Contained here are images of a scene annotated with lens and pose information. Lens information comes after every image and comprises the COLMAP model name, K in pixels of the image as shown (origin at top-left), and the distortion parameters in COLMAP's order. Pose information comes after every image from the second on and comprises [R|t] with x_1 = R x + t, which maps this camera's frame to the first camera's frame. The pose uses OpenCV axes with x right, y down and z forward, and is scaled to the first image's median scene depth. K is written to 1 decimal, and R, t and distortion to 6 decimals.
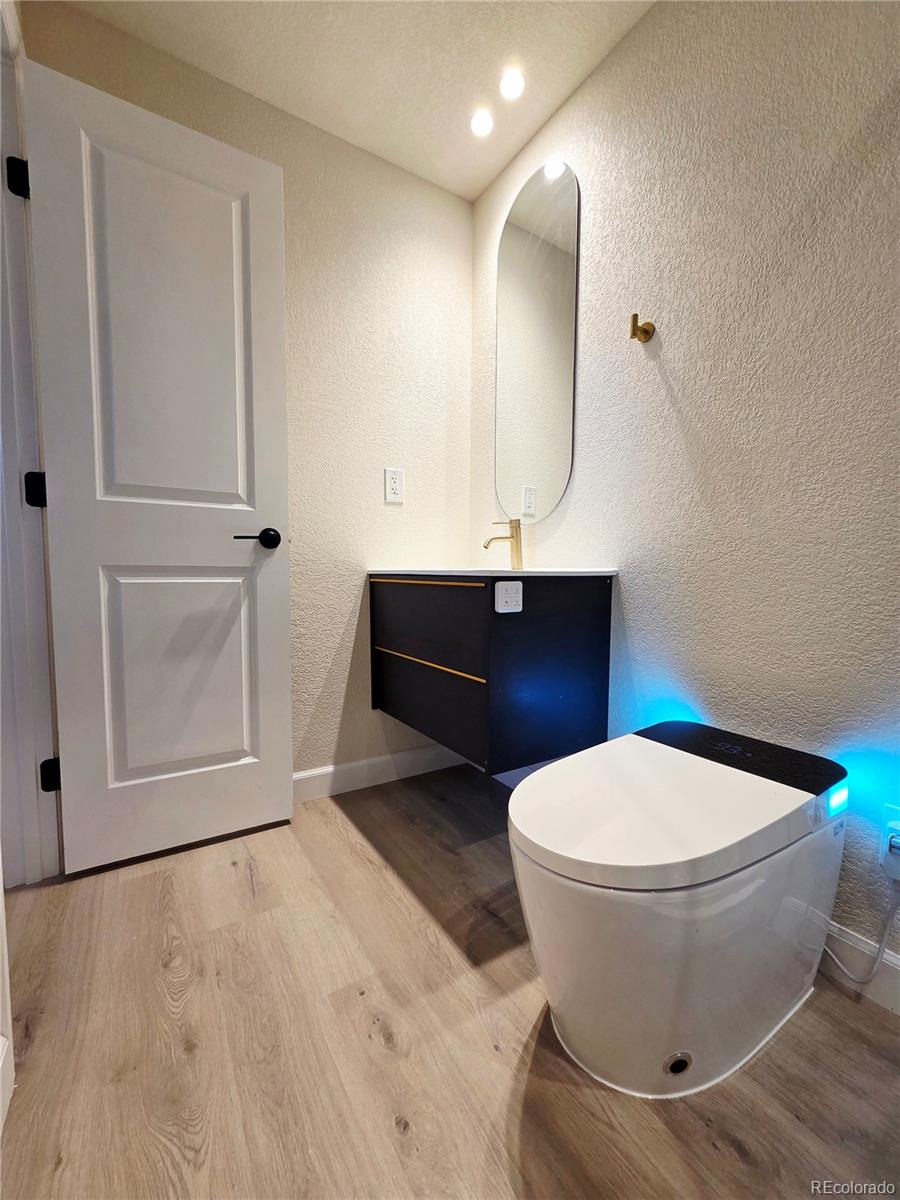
lens RADIAL K [[491.1, 0, 446.5], [0, 491.1, 602.7], [0, 0, 1]] dist [0.000547, 0.002022]
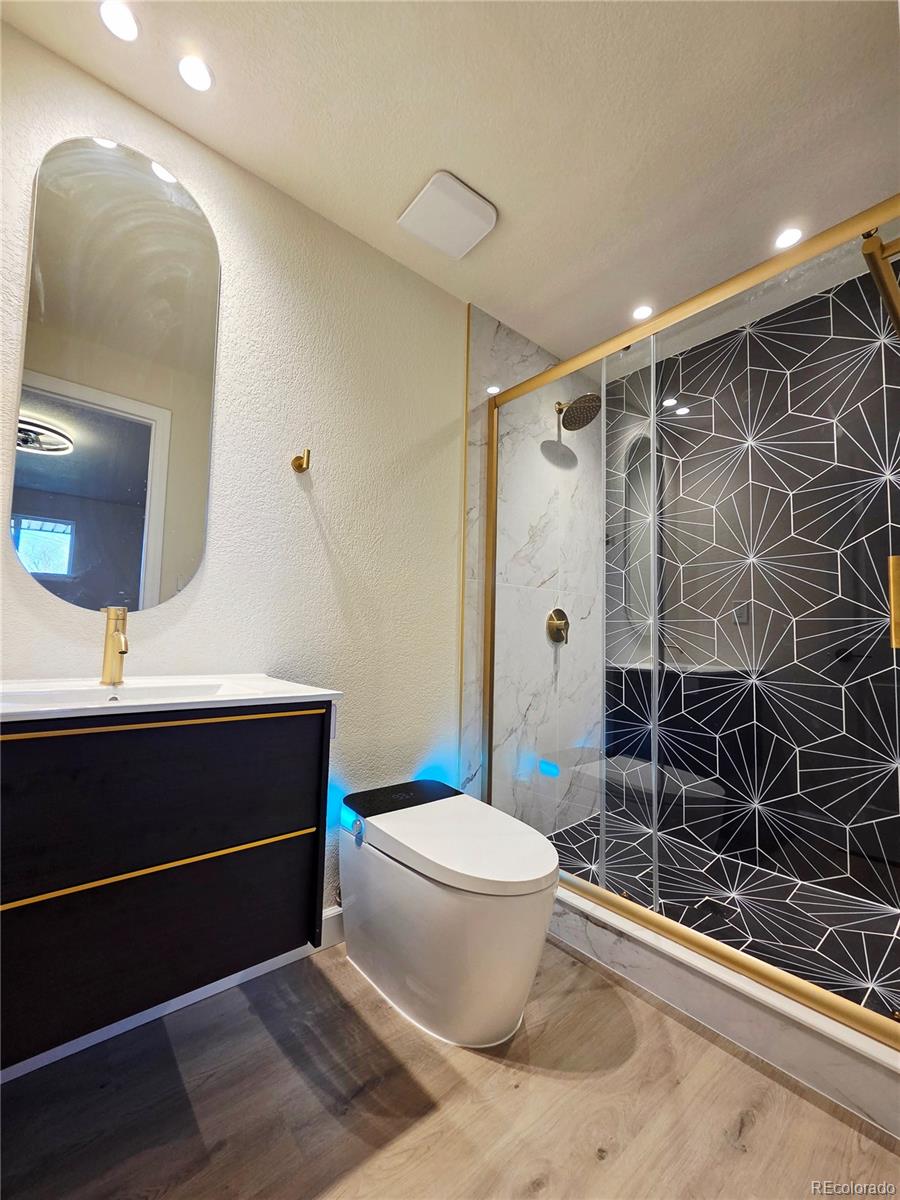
lens RADIAL K [[491.1, 0, 448.3], [0, 491.1, 602.2], [0, 0, 1]] dist [0.000547, 0.002022]
pose [[-0.133278, 0.061832, 0.989148, -0.995749], [0.037802, 0.997643, -0.057269, -0.206919], [-0.990358, 0.029759, -0.135301, 1.103852]]
